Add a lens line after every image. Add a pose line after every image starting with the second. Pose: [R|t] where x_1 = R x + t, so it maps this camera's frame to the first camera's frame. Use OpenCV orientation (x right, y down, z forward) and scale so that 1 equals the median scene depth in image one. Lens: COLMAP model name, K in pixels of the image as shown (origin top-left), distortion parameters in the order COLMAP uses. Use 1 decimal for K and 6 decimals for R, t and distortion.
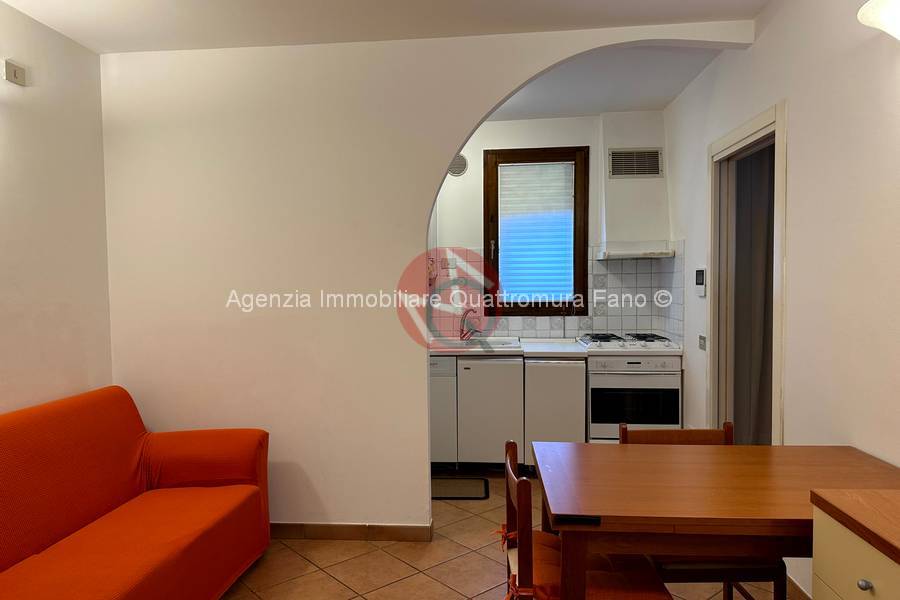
lens RADIAL K [[630.7, 0, 443.5], [0, 630.7, 301.4], [0, 0, 1]] dist [0.160010, -0.223148]
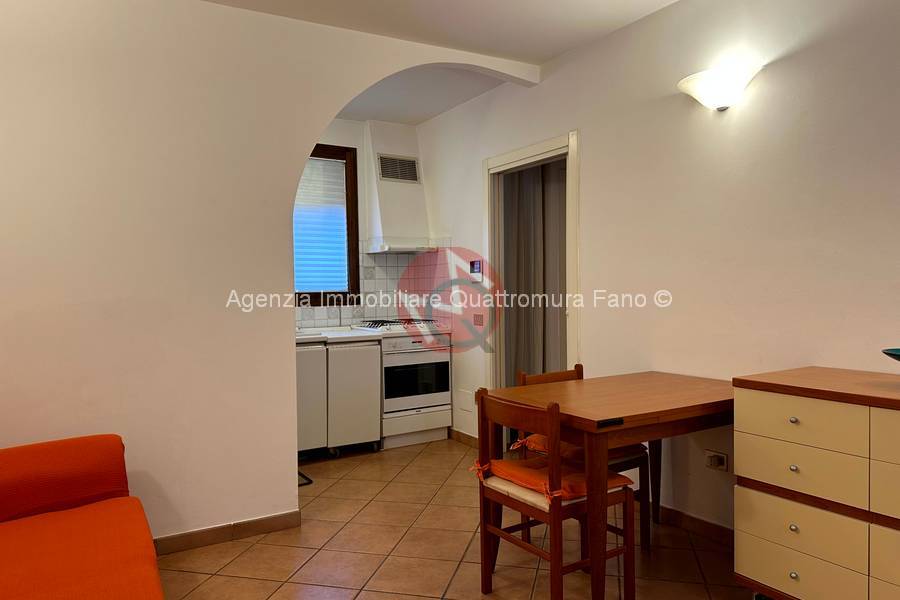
lens RADIAL K [[630.7, 0, 443.5], [0, 630.7, 301.4], [0, 0, 1]] dist [0.160010, -0.223148]
pose [[0.812002, -0.015495, 0.583449, -0.310324], [0.027150, 0.999568, -0.011239, 0.035729], [-0.583023, 0.024967, 0.812072, 0.046530]]
